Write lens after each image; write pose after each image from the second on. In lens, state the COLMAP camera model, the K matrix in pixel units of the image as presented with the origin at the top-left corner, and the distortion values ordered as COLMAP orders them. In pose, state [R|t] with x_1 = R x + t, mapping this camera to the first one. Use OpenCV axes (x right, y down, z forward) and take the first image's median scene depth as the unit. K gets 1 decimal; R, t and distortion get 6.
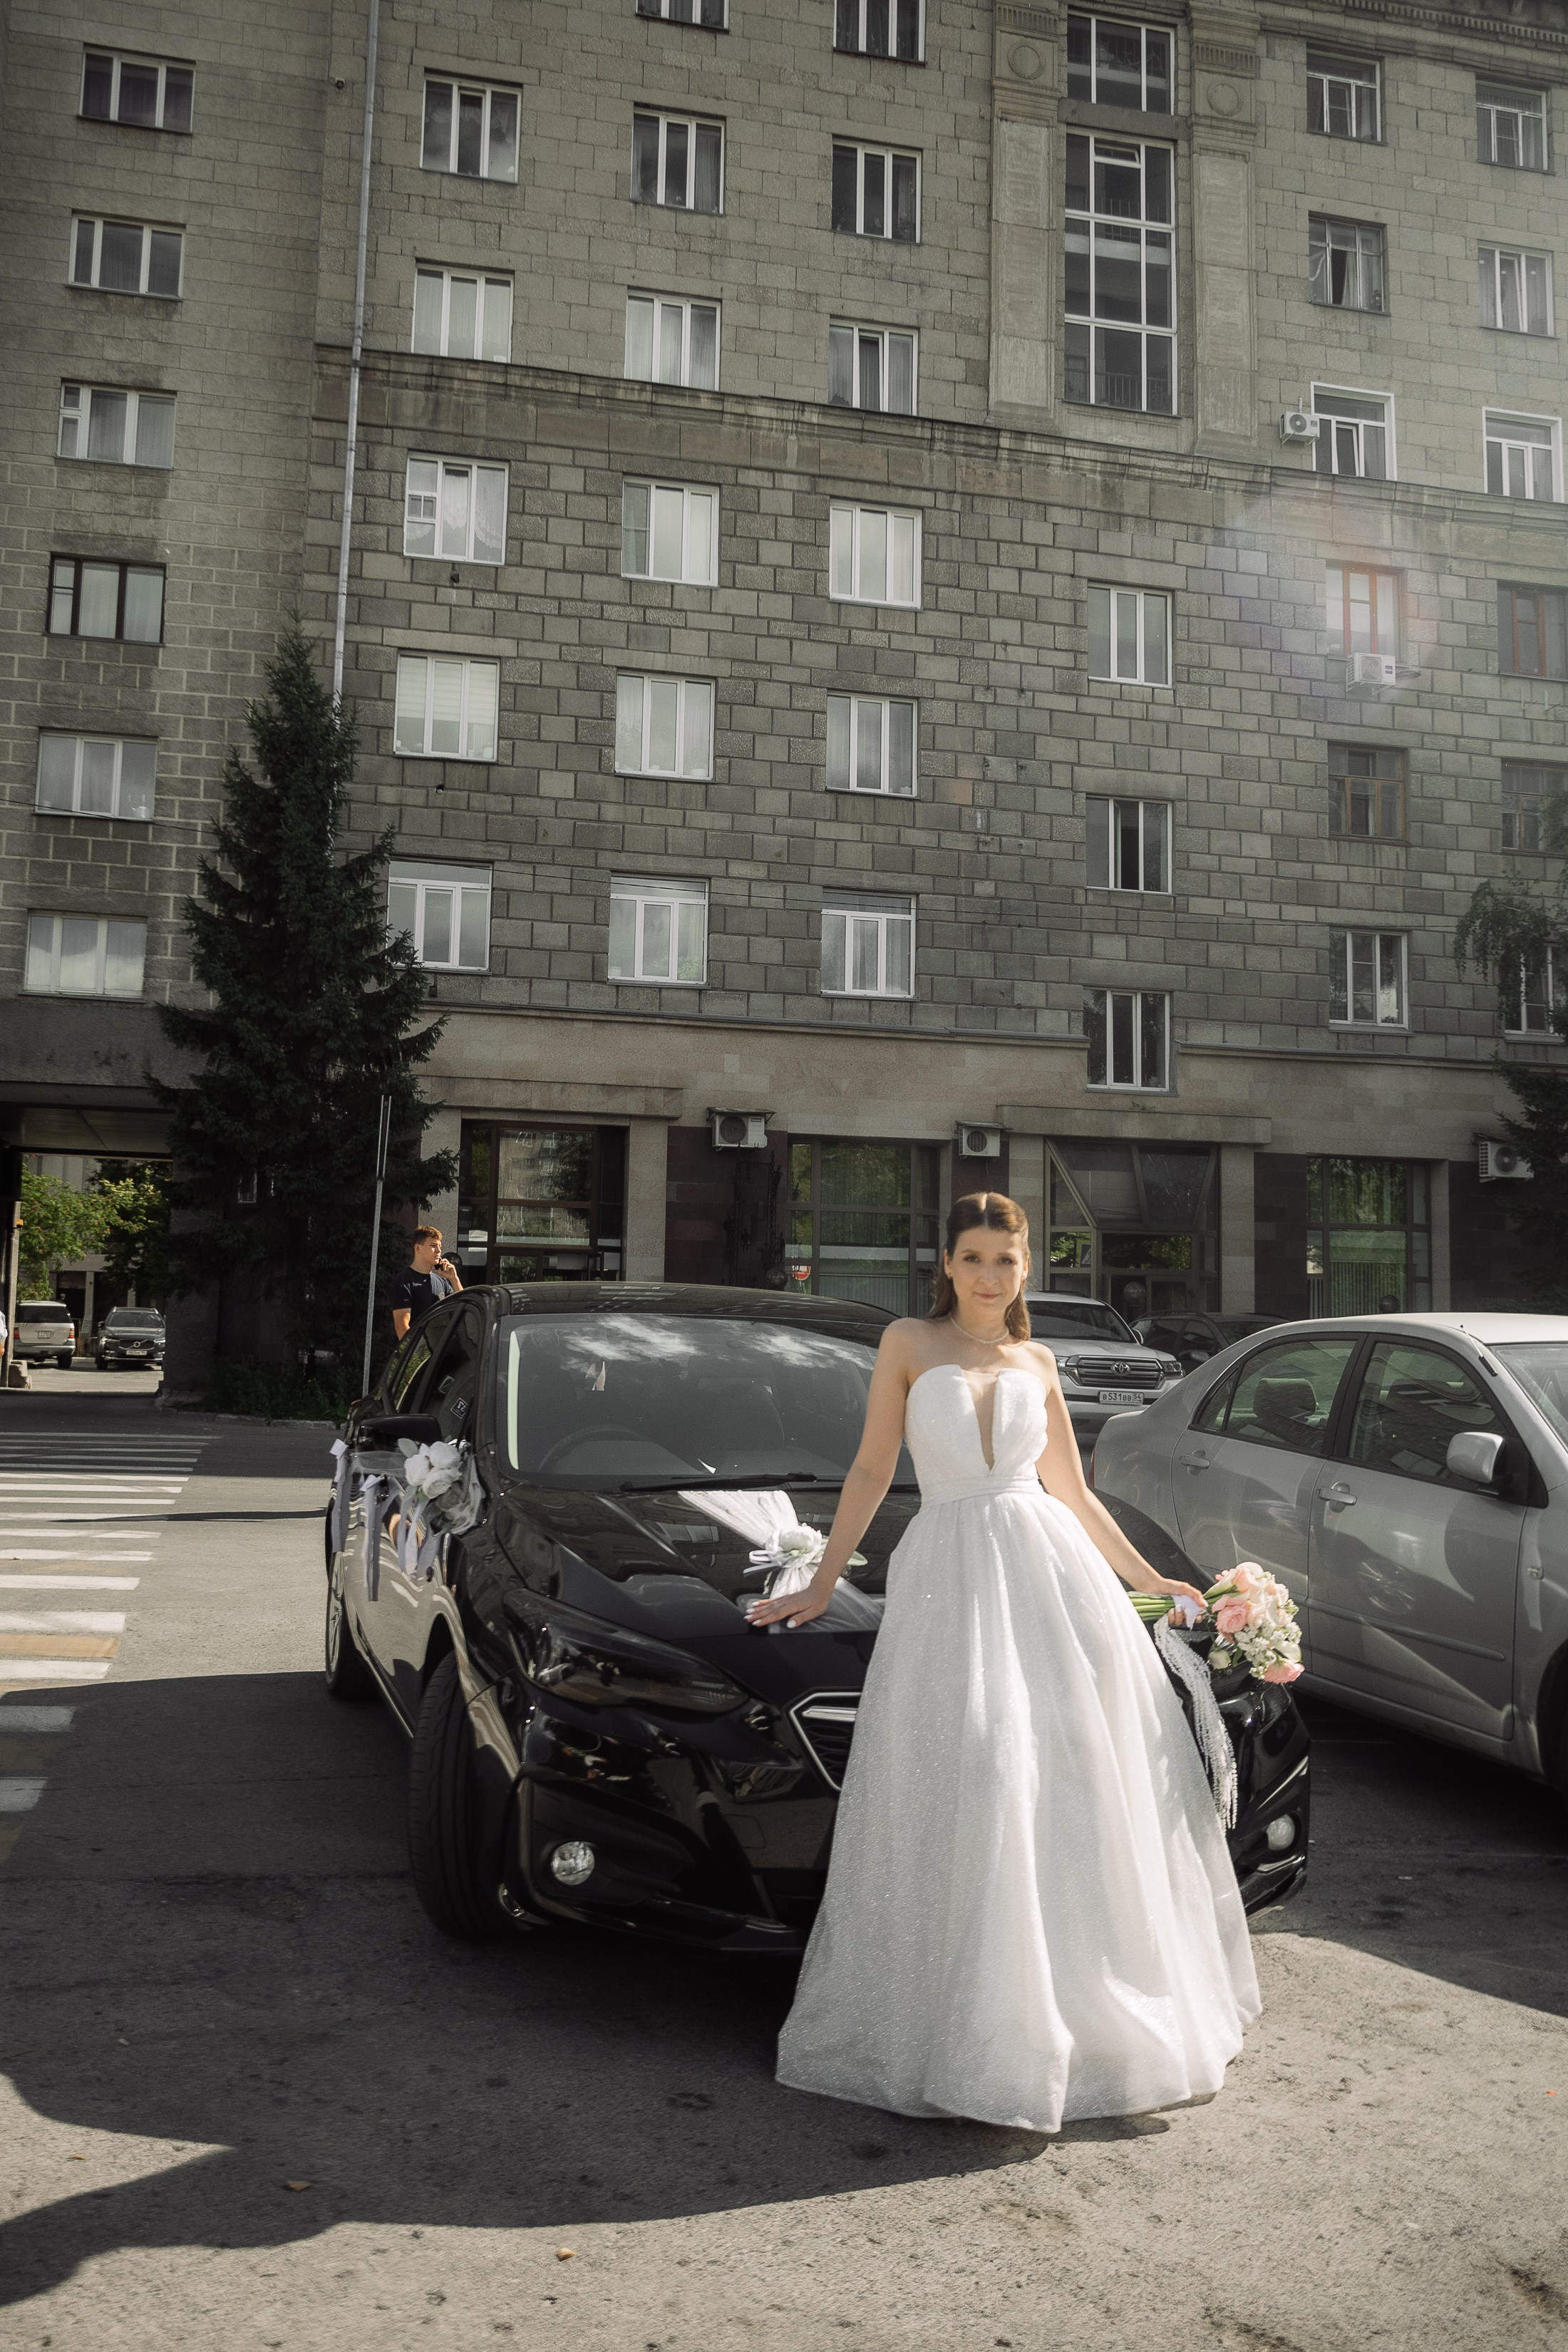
lens RADIAL K [[1564.3, 0, 770.6], [0, 1564.3, 1165.4], [0, 0, 1]] dist [-0.079019, 0.053344]
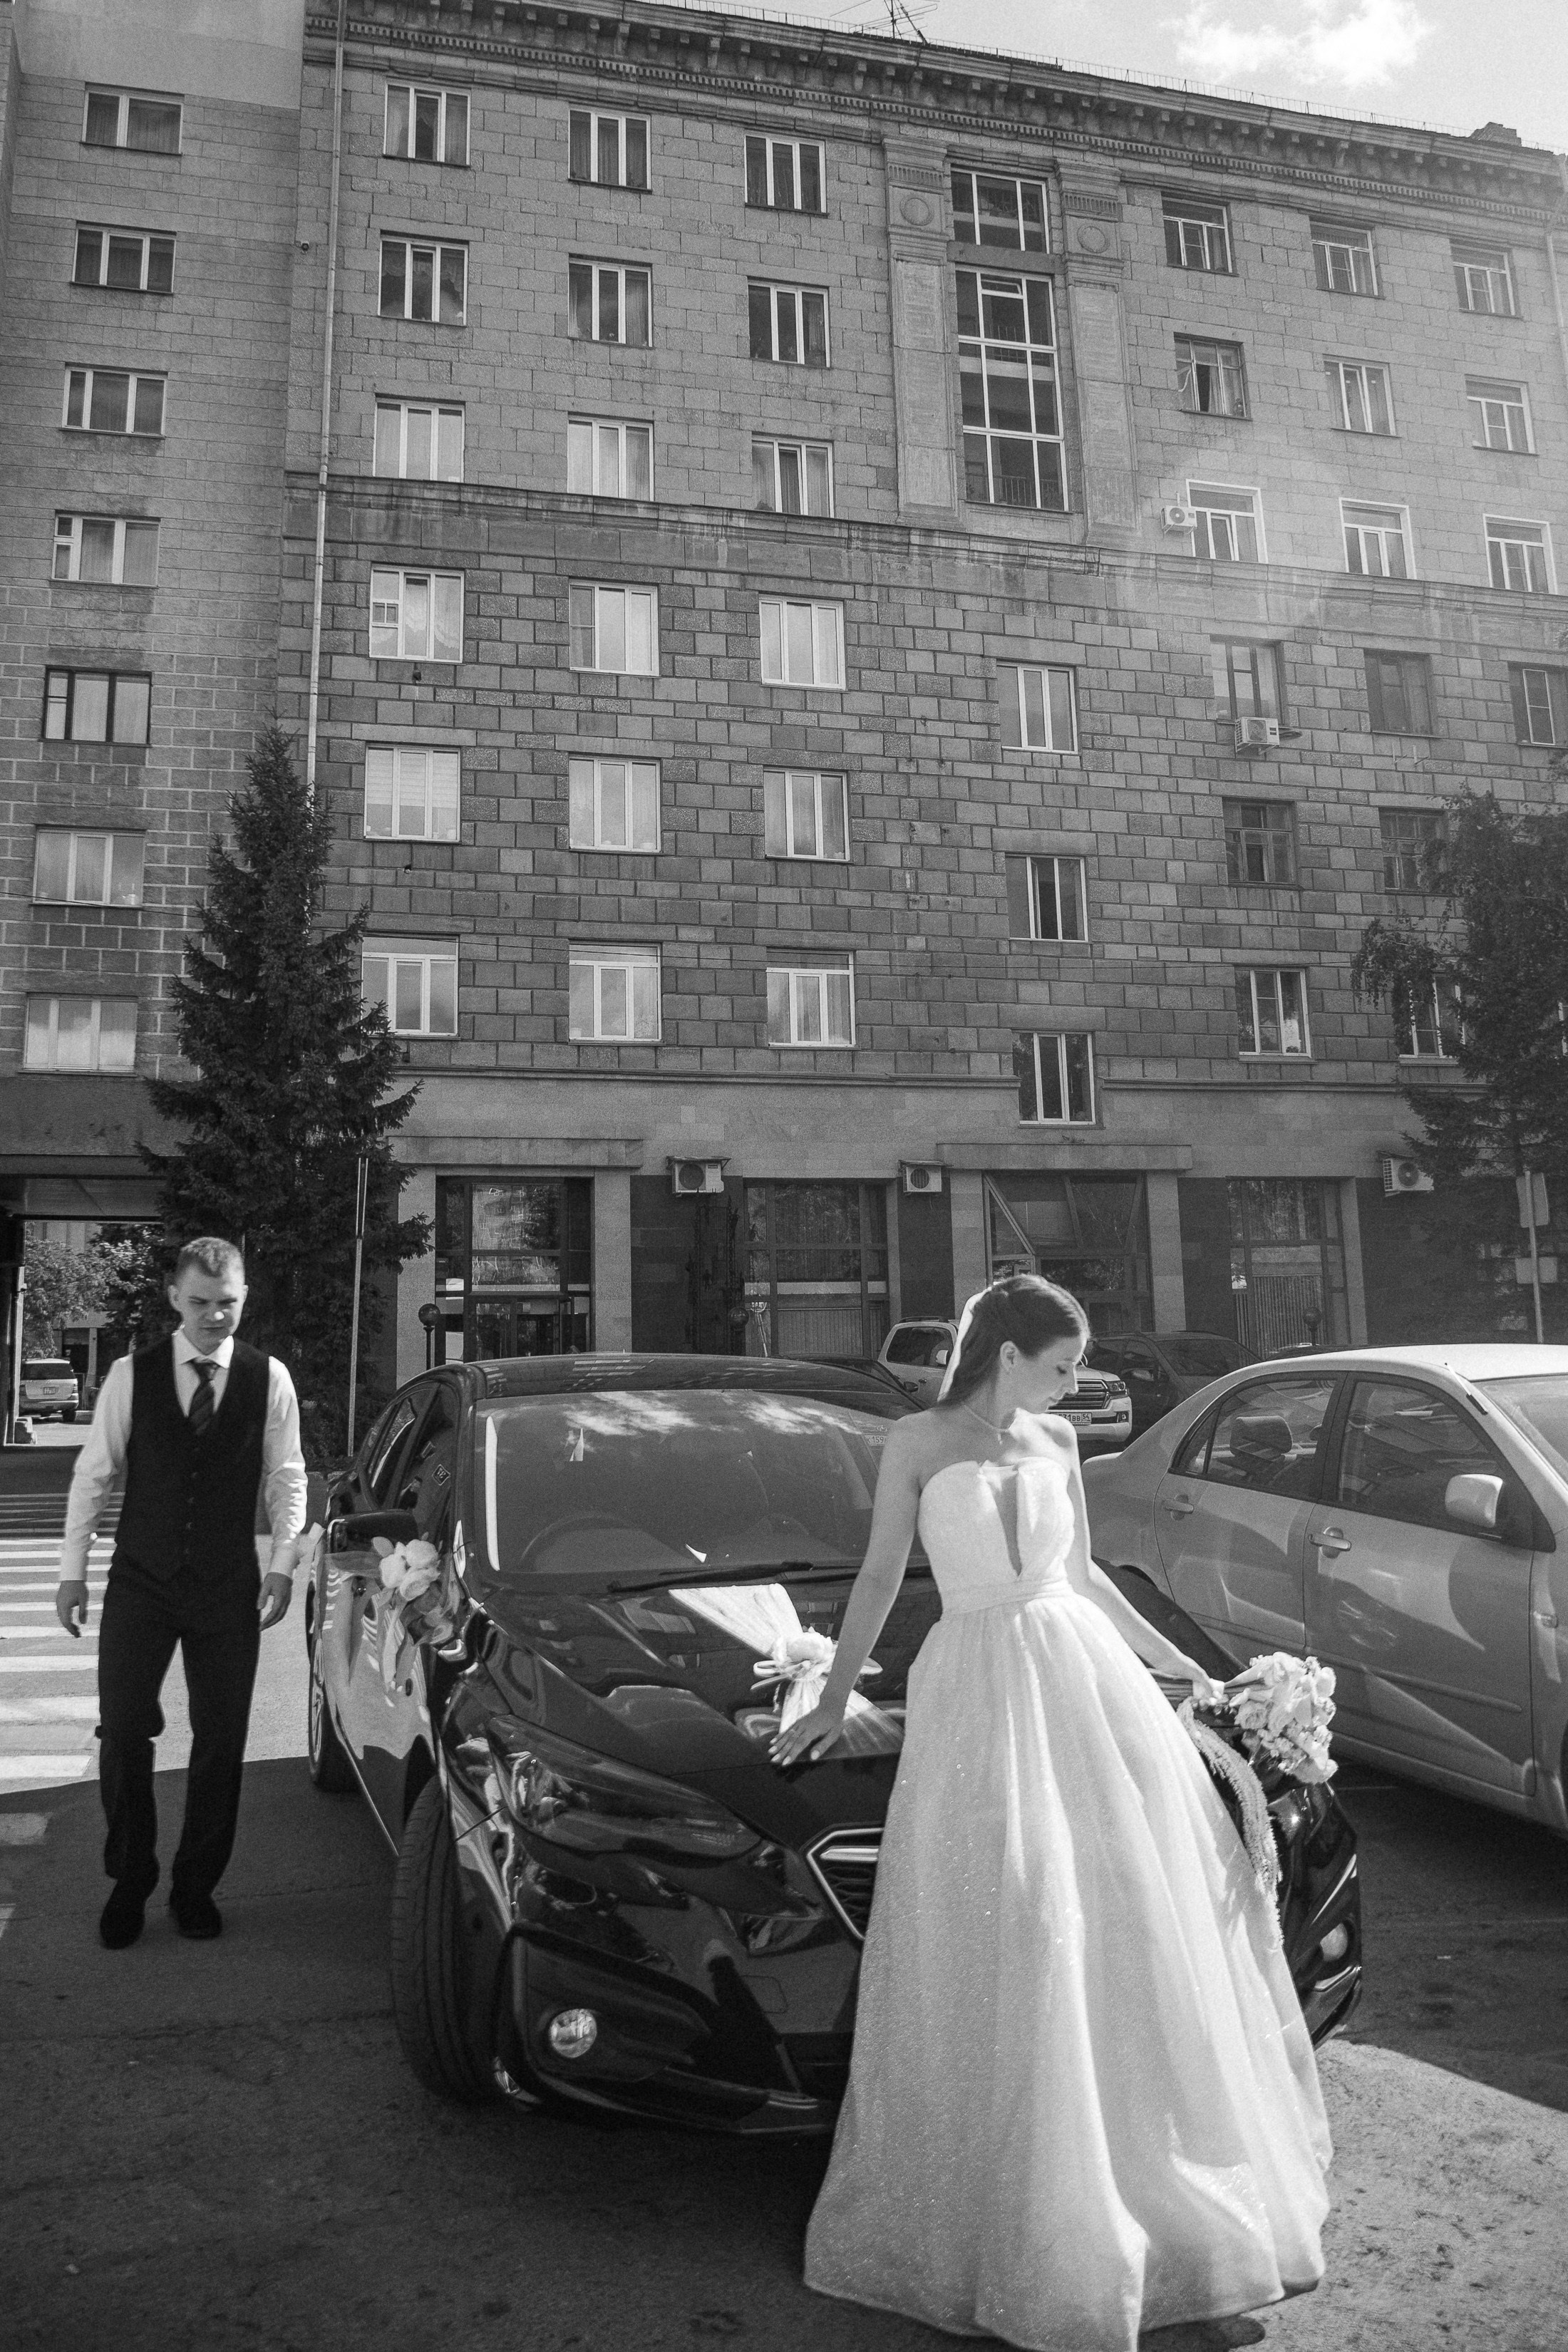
lens RADIAL K [[1659.6, 0, 772.2], [0, 1659.6, 1157.2], [0, 0, 1]] dist [-0.098767, 0.074849]
pose [[0.999289, -0.036141, 0.010694, 0.020535], [0.036652, 0.997965, -0.052180, 0.026678], [-0.008786, 0.052535, 0.998580, -0.137082]]
